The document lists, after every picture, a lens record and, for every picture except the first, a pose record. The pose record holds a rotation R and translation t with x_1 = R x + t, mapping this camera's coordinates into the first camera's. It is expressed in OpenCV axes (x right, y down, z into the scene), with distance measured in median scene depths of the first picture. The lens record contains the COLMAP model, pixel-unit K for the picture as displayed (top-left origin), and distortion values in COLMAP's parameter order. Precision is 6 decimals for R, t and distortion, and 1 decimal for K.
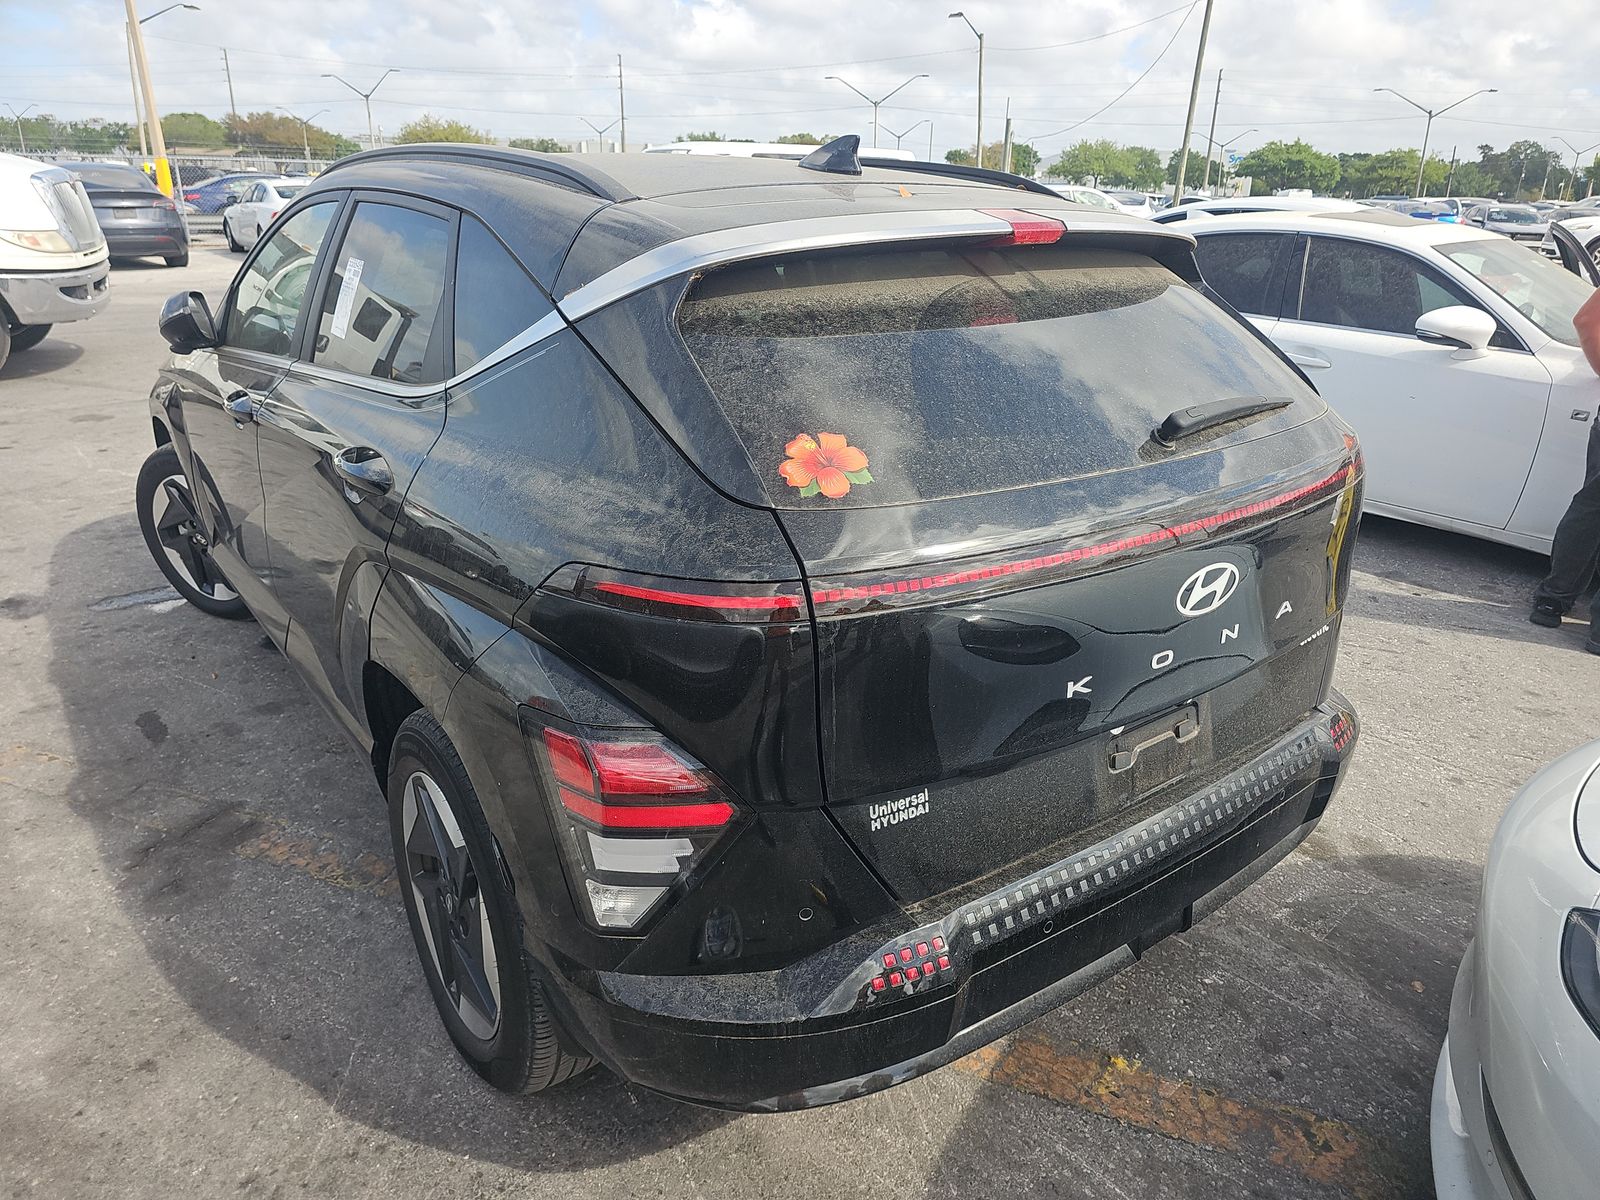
lens RADIAL K [[1075.2, 0, 826.0], [0, 1075.2, 605.3], [0, 0, 1]] dist [0.041545, -0.041586]
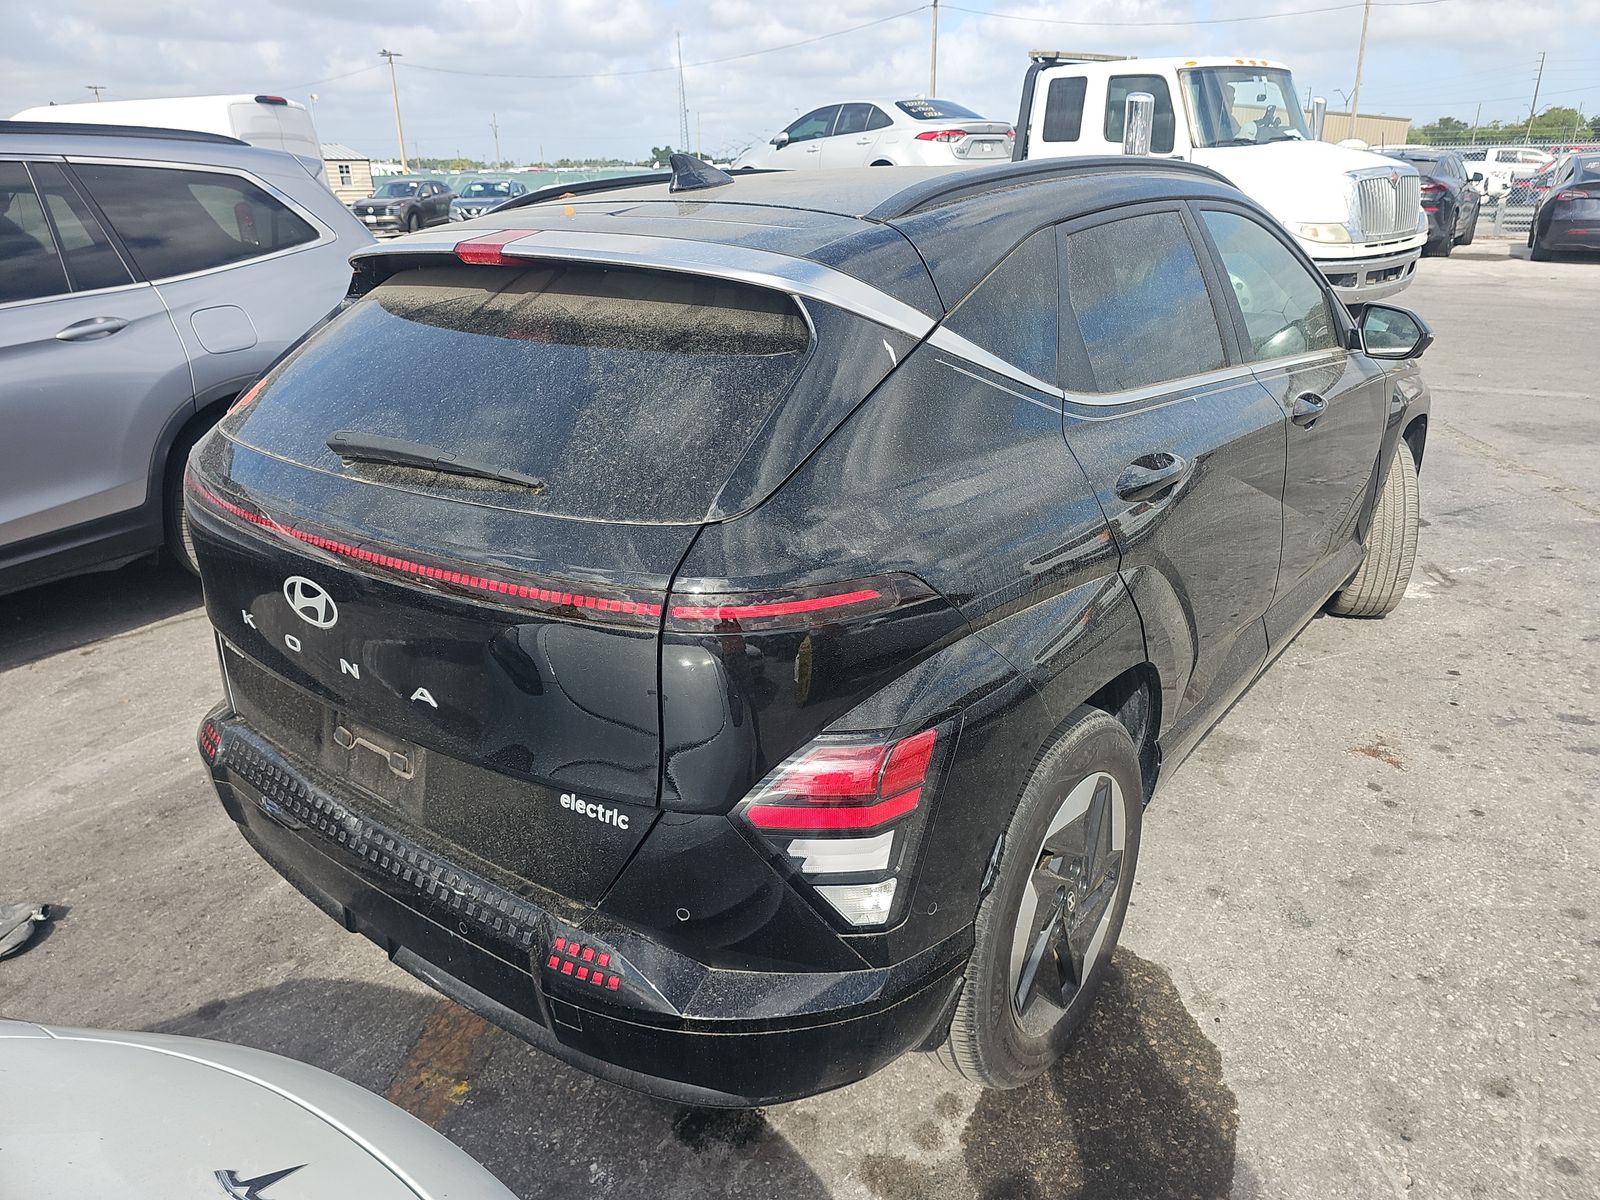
lens RADIAL K [[1075.2, 0, 813.7], [0, 1075.2, 583.1], [0, 0, 1]] dist [0.041545, -0.041586]
pose [[0.246864, 0.319284, -0.914940, 1.353668], [-0.321958, 0.917552, 0.233327, -0.409422], [0.914003, 0.236972, 0.329306, 1.048309]]
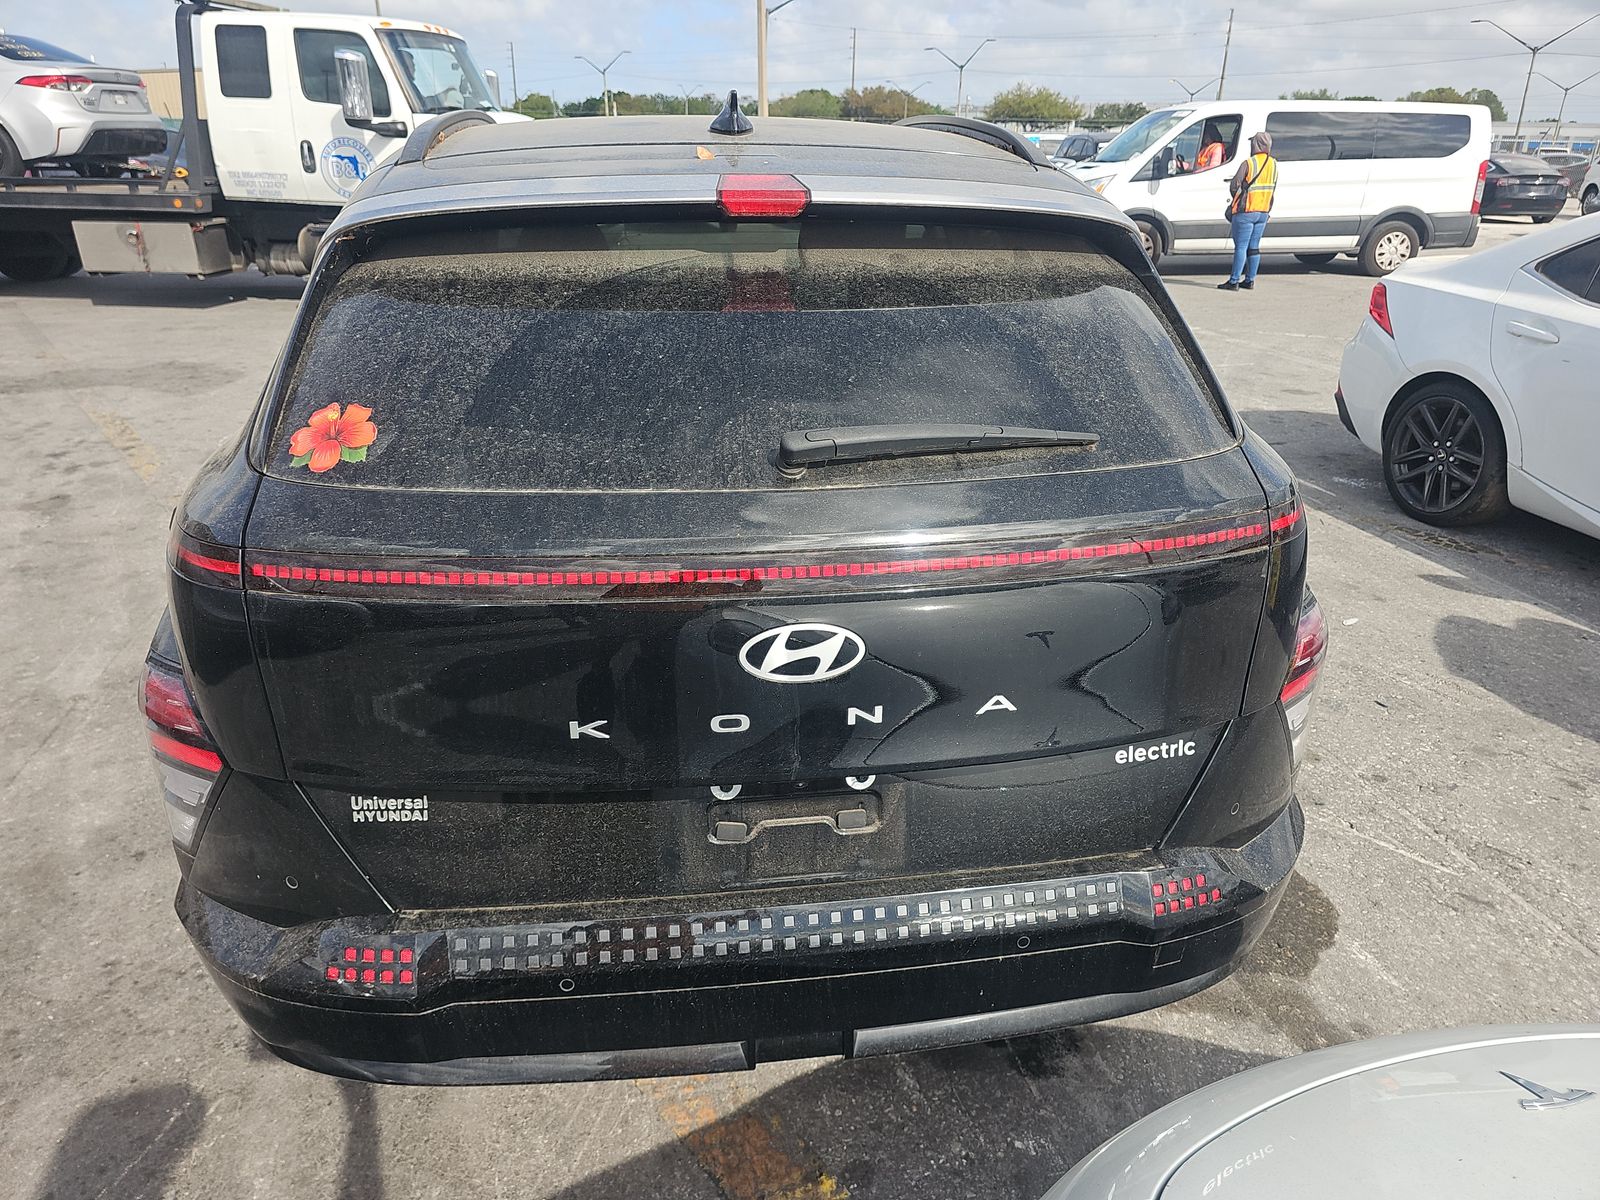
lens RADIAL K [[1075.2, 0, 811.0], [0, 1075.2, 608.9], [0, 0, 1]] dist [0.041545, -0.041586]
pose [[0.870310, 0.188153, -0.455147, 0.688324], [-0.174573, 0.981998, 0.072138, -0.102049], [0.460526, 0.016674, 0.887489, 0.276769]]
